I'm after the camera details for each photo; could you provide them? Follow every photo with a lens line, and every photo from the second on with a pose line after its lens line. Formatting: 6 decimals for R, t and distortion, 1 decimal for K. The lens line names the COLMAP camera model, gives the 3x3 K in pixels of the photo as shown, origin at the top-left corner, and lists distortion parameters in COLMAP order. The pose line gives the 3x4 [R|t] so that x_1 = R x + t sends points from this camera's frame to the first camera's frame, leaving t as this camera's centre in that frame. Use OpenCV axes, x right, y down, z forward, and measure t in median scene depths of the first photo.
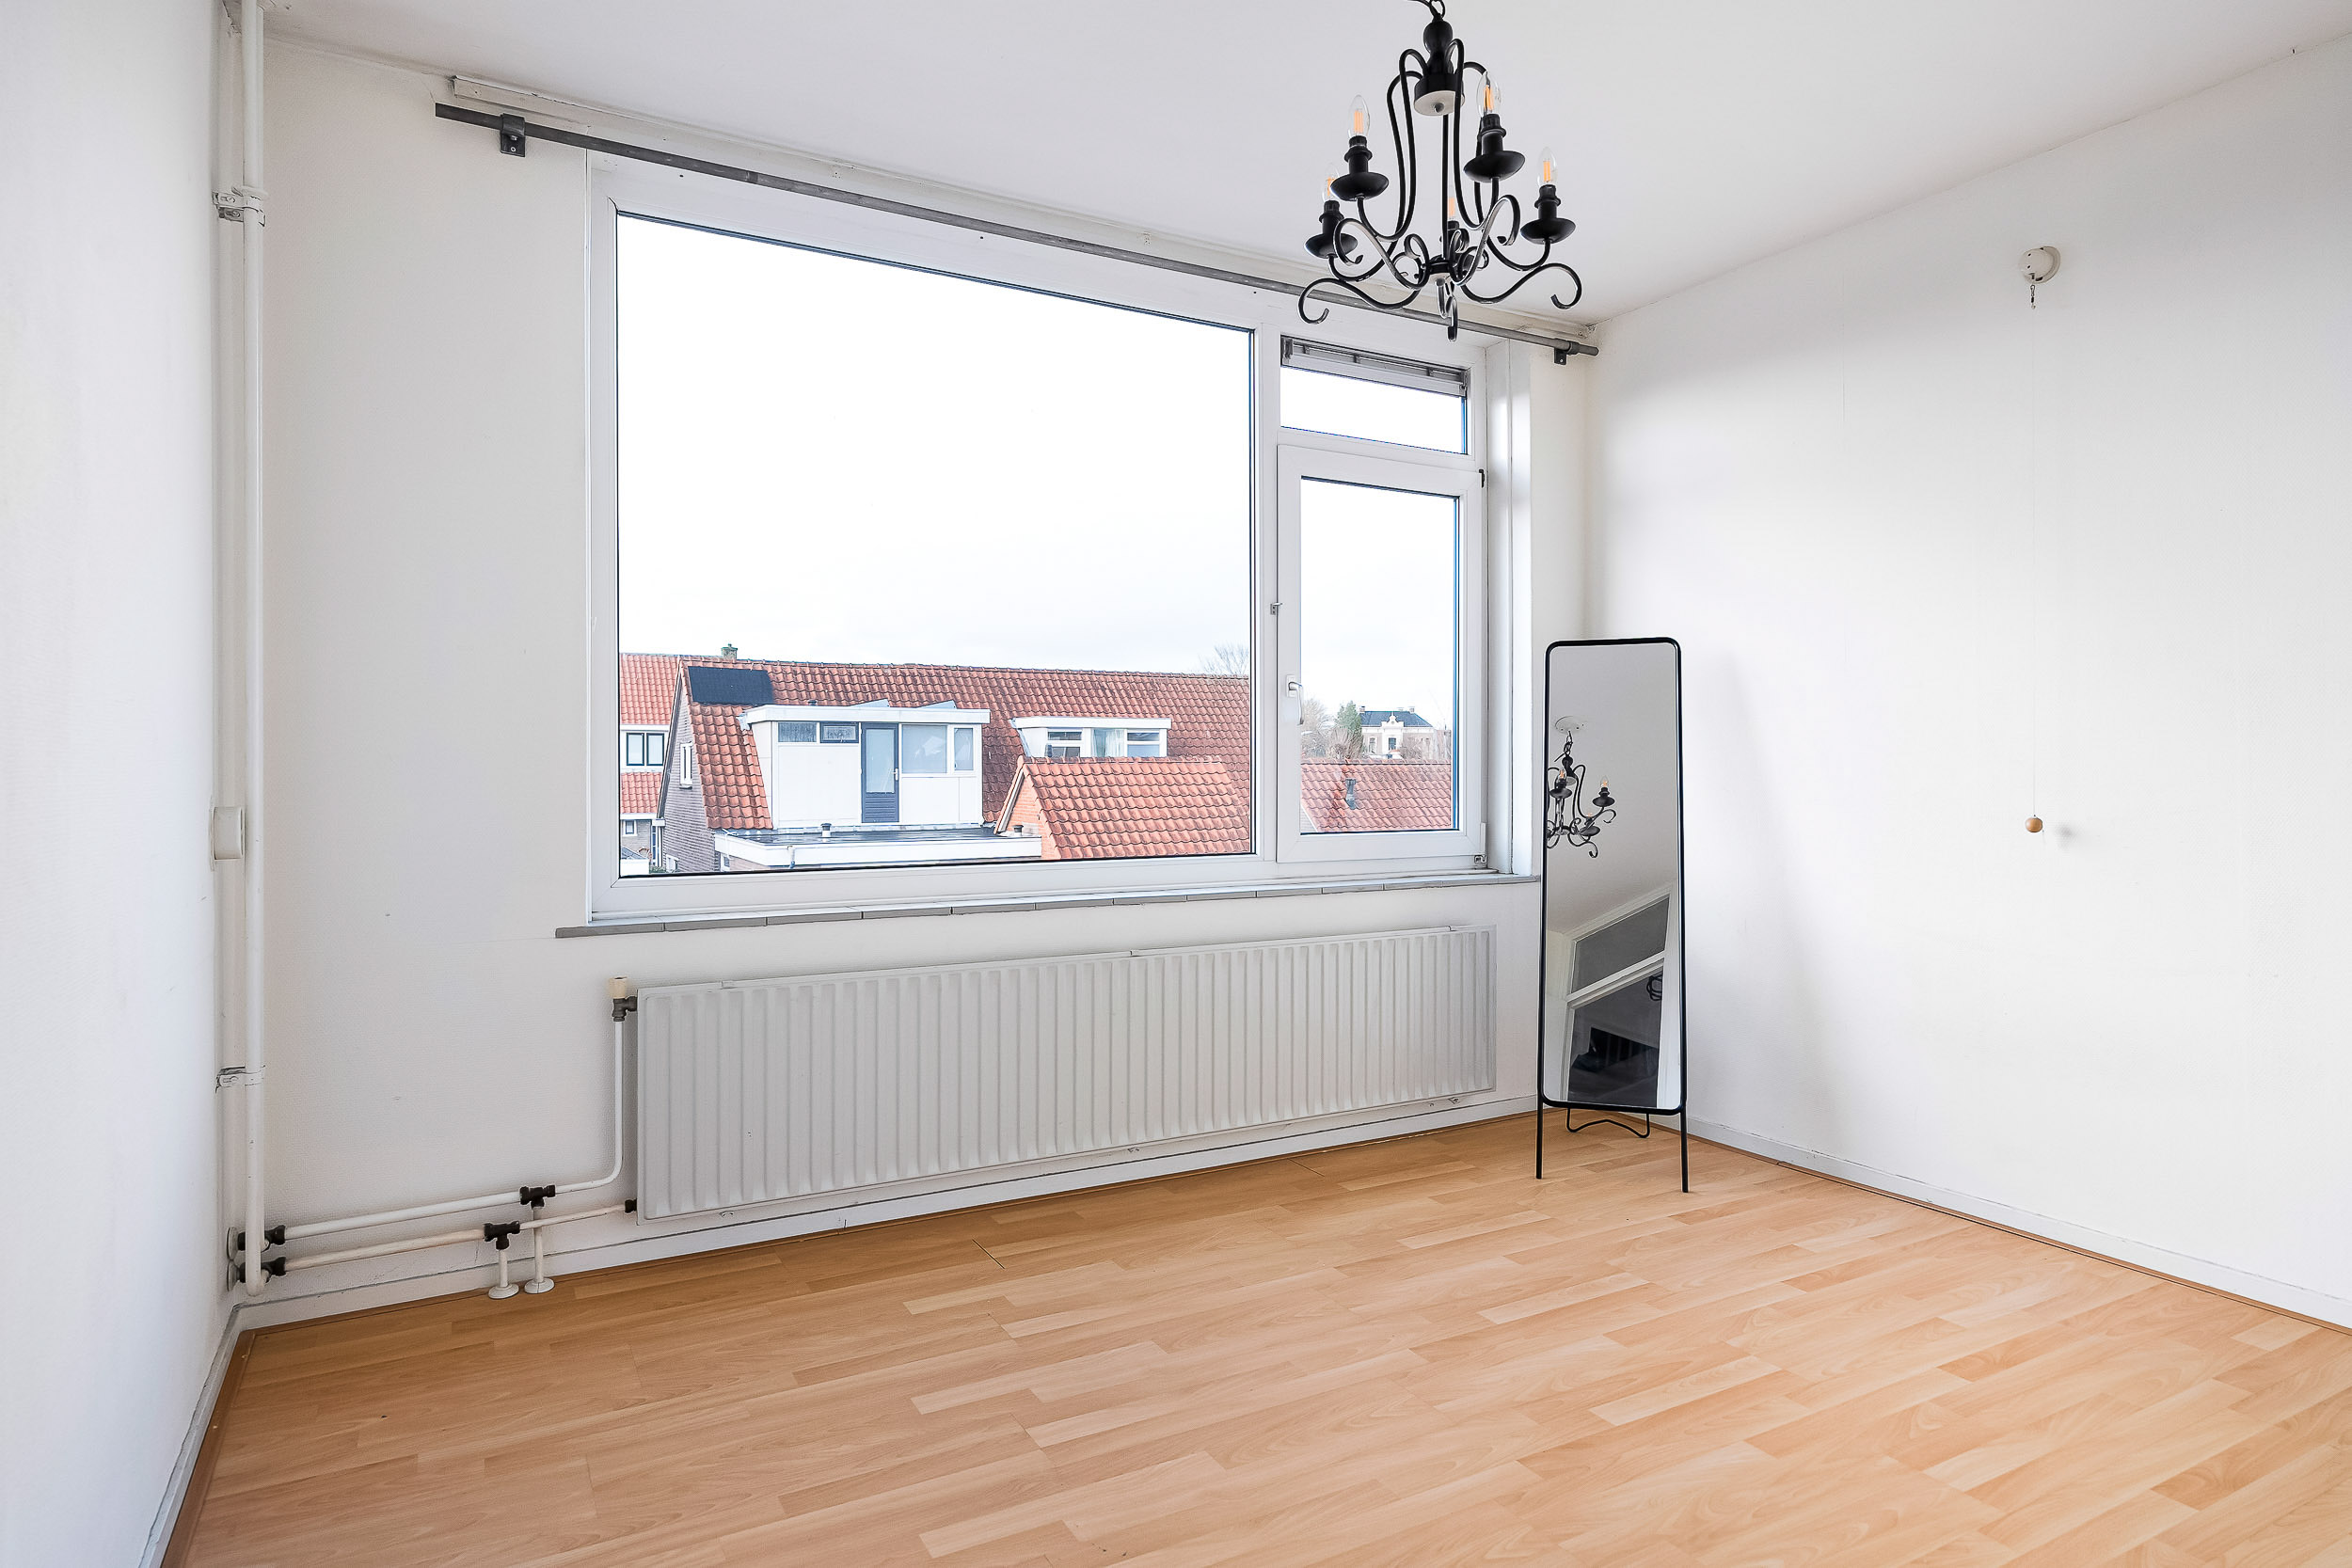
lens RADIAL K [[1319.1, 0, 1177.2], [0, 1319.1, 778.7], [0, 0, 1]] dist [-0.001034, 0.000278]
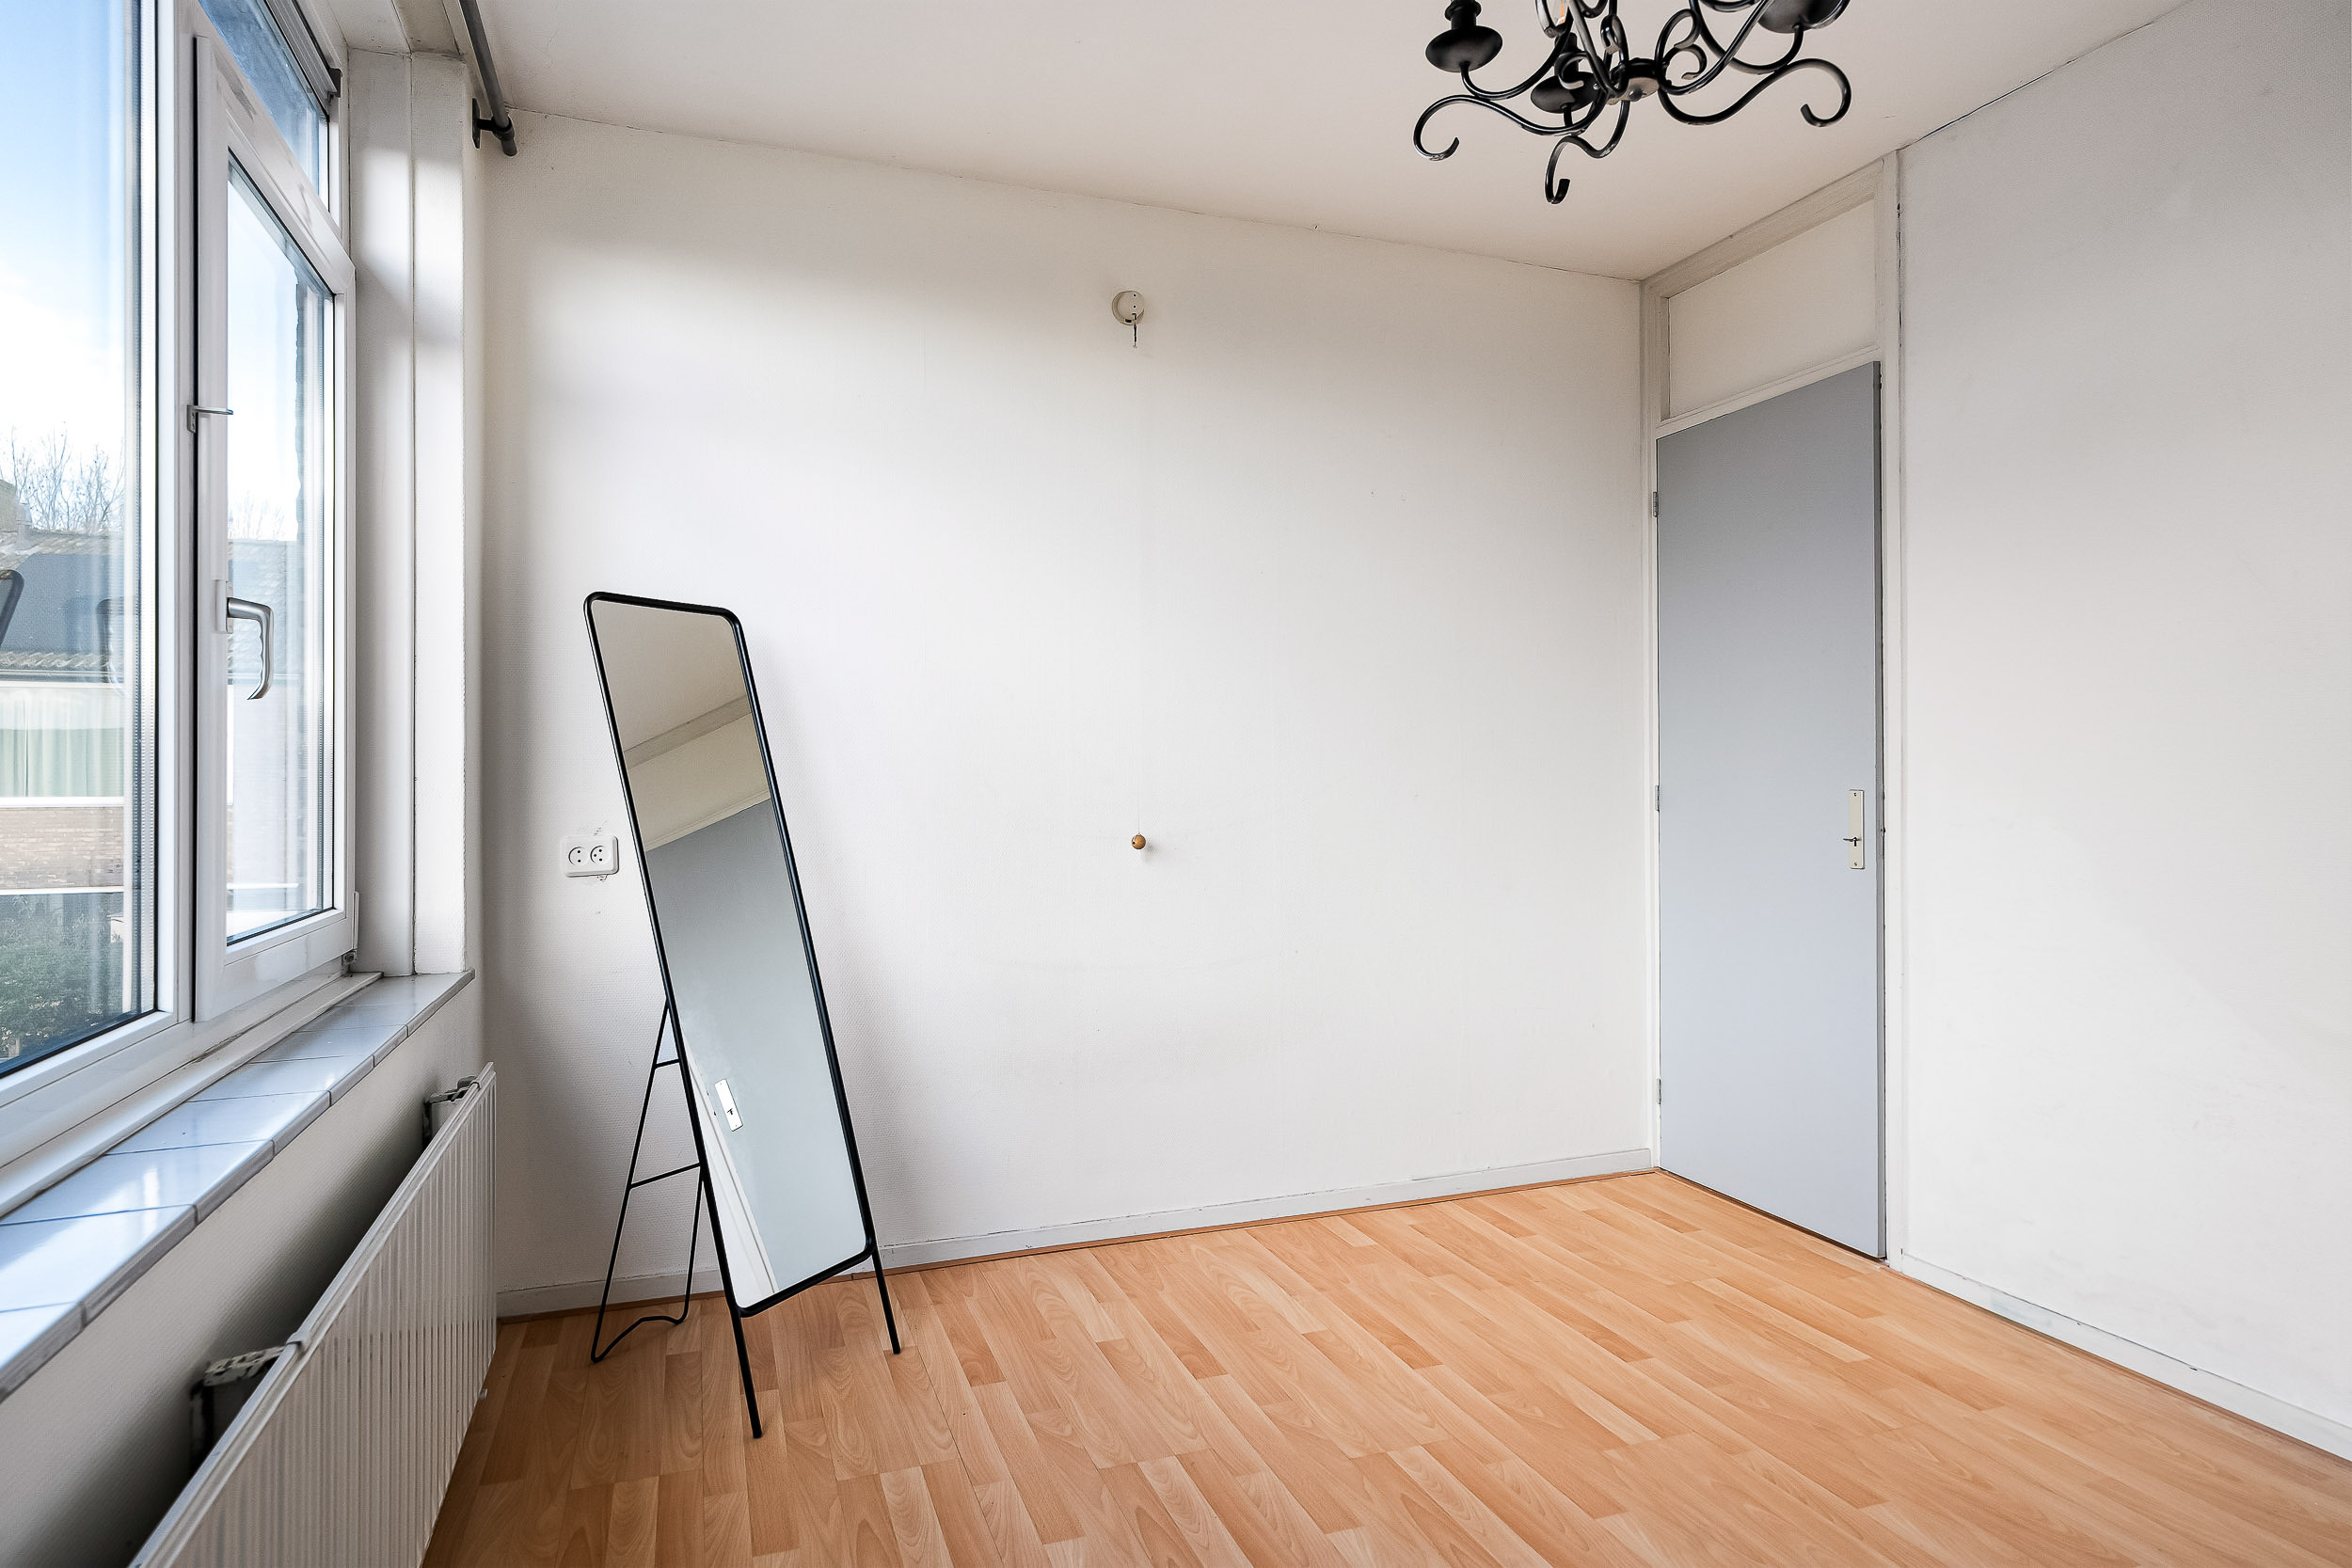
lens RADIAL K [[1319.1, 0, 1177.6], [0, 1319.1, 772.7], [0, 0, 1]] dist [-0.001034, 0.000278]
pose [[0.154021, 0.002400, 0.988065, -0.407985], [0.011359, 0.999927, -0.004199, -0.017149], [-0.988002, 0.011870, 0.153983, 0.870177]]
